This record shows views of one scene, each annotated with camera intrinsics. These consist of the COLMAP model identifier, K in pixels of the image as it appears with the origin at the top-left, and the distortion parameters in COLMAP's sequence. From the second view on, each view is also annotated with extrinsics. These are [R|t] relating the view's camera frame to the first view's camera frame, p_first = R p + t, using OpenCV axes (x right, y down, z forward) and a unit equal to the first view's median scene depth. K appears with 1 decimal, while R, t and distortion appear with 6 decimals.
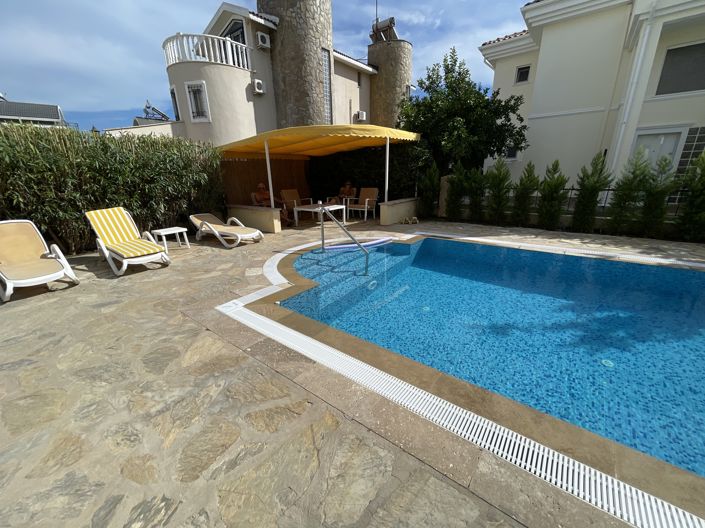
lens RADIAL K [[283.2, 0, 348.0], [0, 283.2, 262.5], [0, 0, 1]] dist [-0.001158, 0.000873]
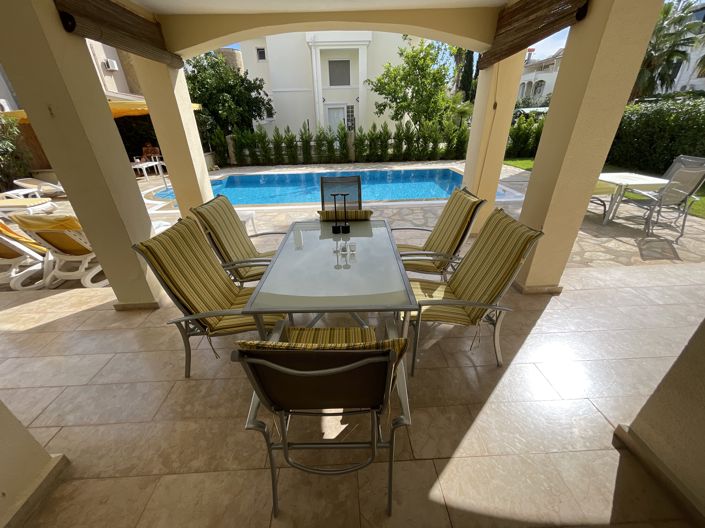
lens RADIAL K [[283.2, 0, 348.1], [0, 283.2, 261.8], [0, 0, 1]] dist [-0.001158, 0.000873]
pose [[0.762660, -0.293876, 0.576183, -0.225920], [0.207381, 0.954894, 0.212535, 0.140417], [-0.612653, -0.042603, 0.789203, -0.580988]]
